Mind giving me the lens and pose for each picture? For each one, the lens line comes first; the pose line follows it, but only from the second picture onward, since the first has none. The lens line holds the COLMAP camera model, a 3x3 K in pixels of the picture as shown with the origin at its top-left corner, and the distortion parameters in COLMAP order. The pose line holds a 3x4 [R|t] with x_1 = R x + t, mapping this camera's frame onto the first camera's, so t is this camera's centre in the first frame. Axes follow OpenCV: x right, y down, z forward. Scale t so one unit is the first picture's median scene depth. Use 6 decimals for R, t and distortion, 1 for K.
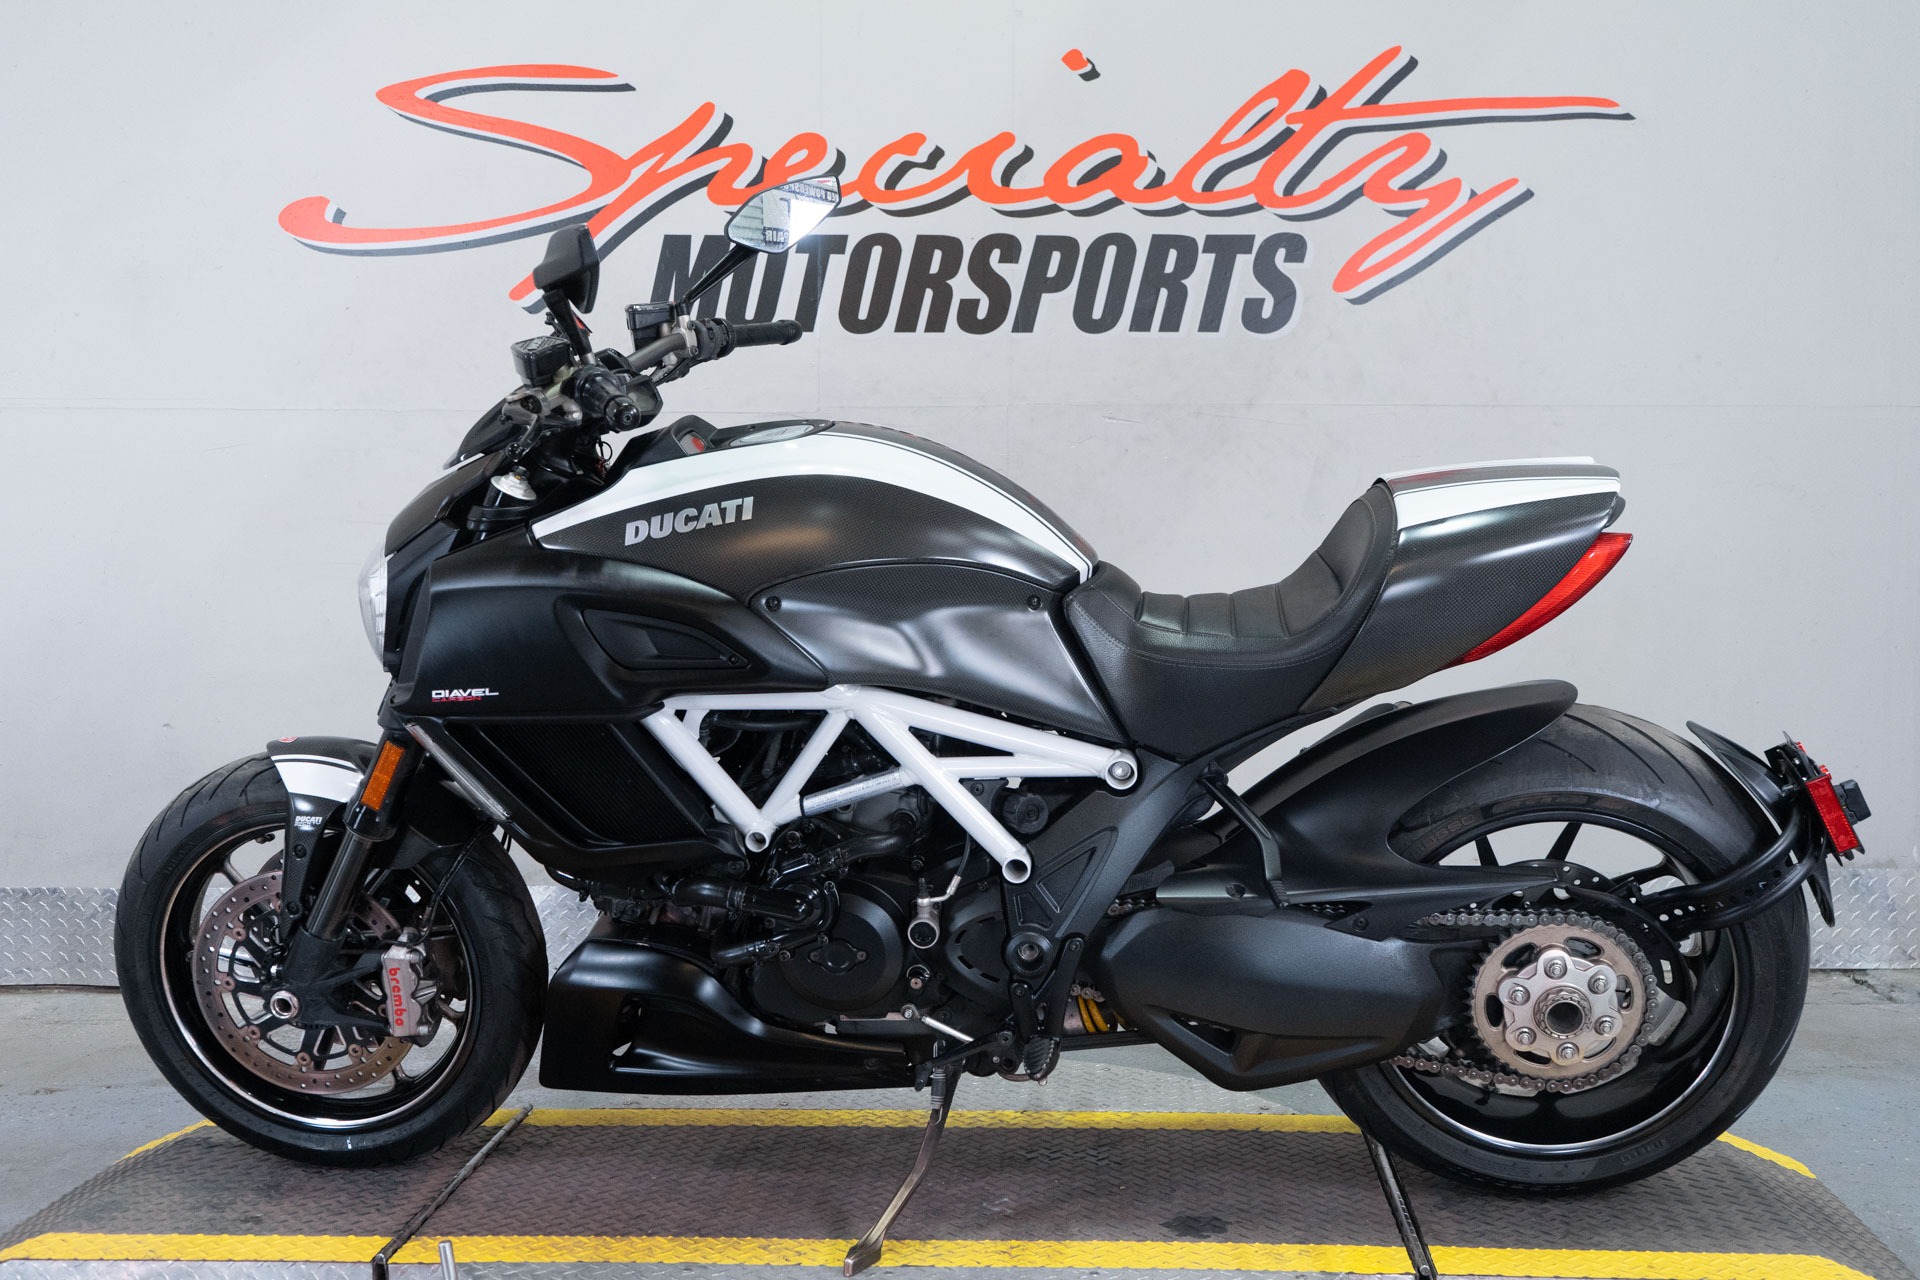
lens RADIAL K [[1979.4, 0, 961.1], [0, 1979.4, 643.6], [0, 0, 1]] dist [0.004366, 0.004206]
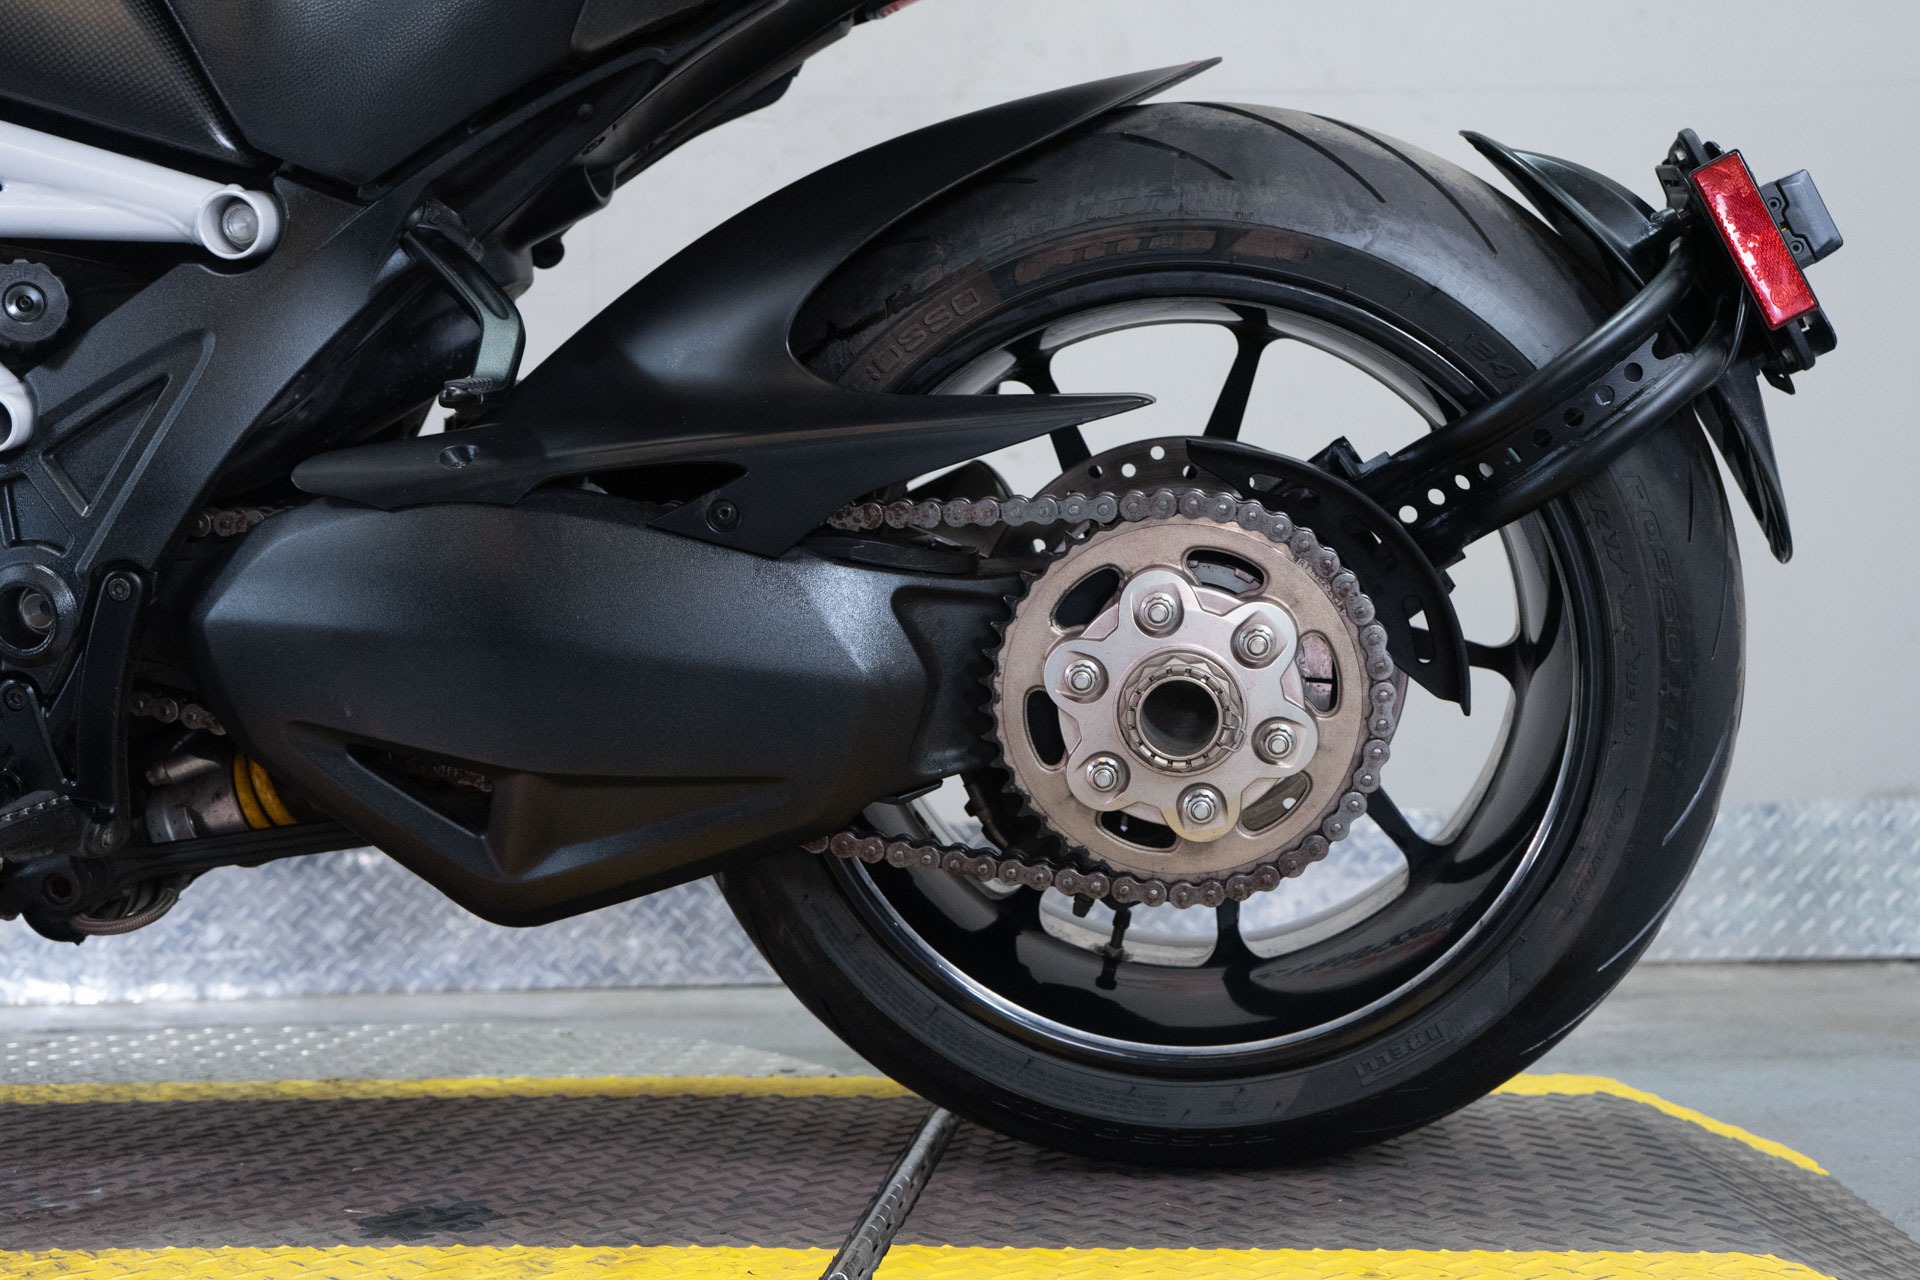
lens RADIAL K [[2219.8, 0, 954.4], [0, 2219.8, 608.4], [0, 0, 1]] dist [-0.000465, 0.008028]
pose [[0.999721, -0.015833, -0.017531, 0.256984], [0.014075, 0.995261, -0.096212, 0.206959], [0.018972, 0.095938, 0.995206, 0.485444]]
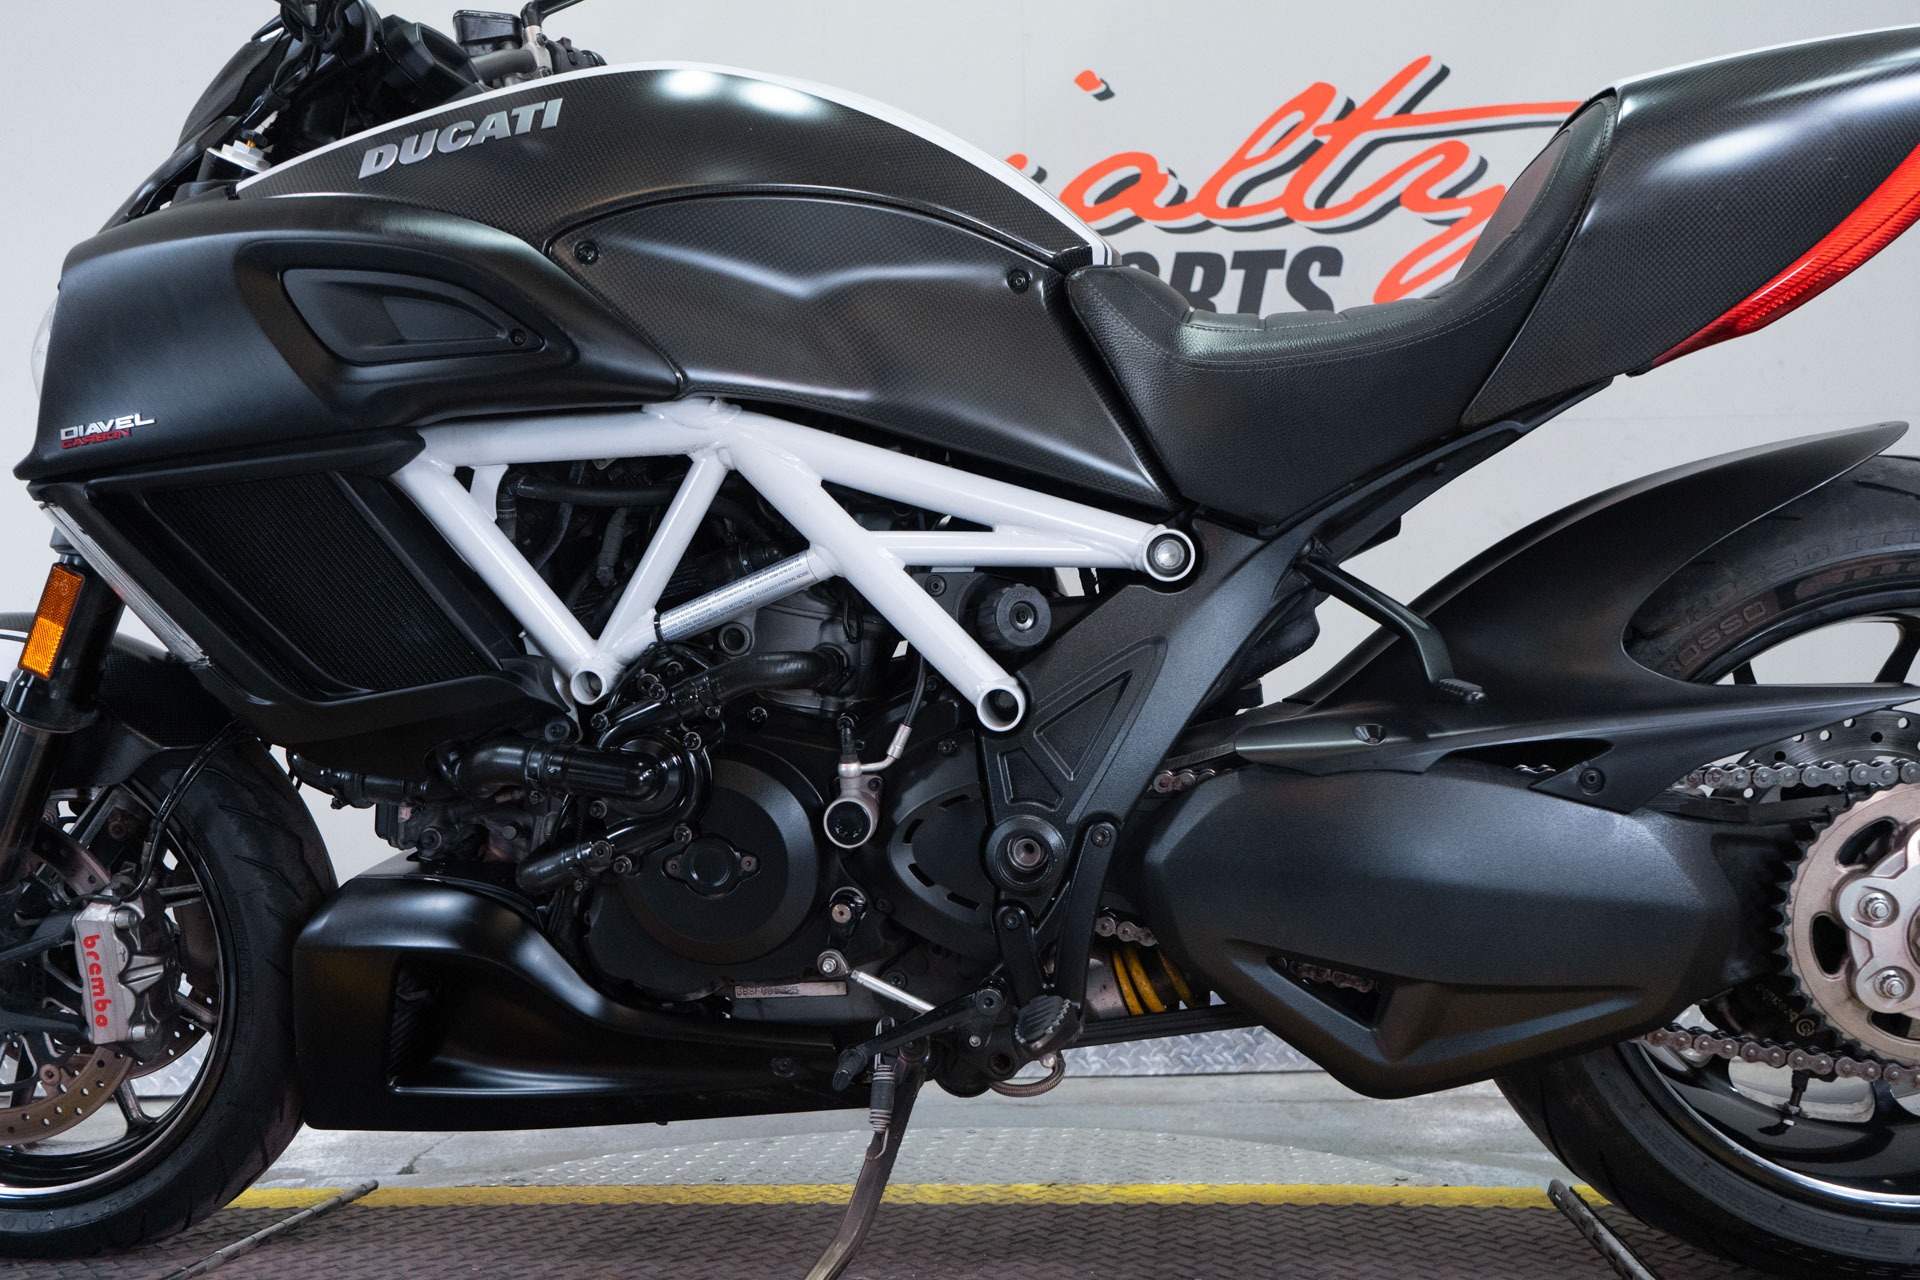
lens RADIAL K [[1546.4, 0, 951.2], [0, 1546.4, 635.2], [0, 0, 1]] dist [0.002091, 0.003362]
pose [[0.998615, -0.022636, -0.047486, 0.035480], [0.014001, 0.984496, -0.174846, 0.171746], [0.050708, 0.173939, 0.983450, 0.522888]]
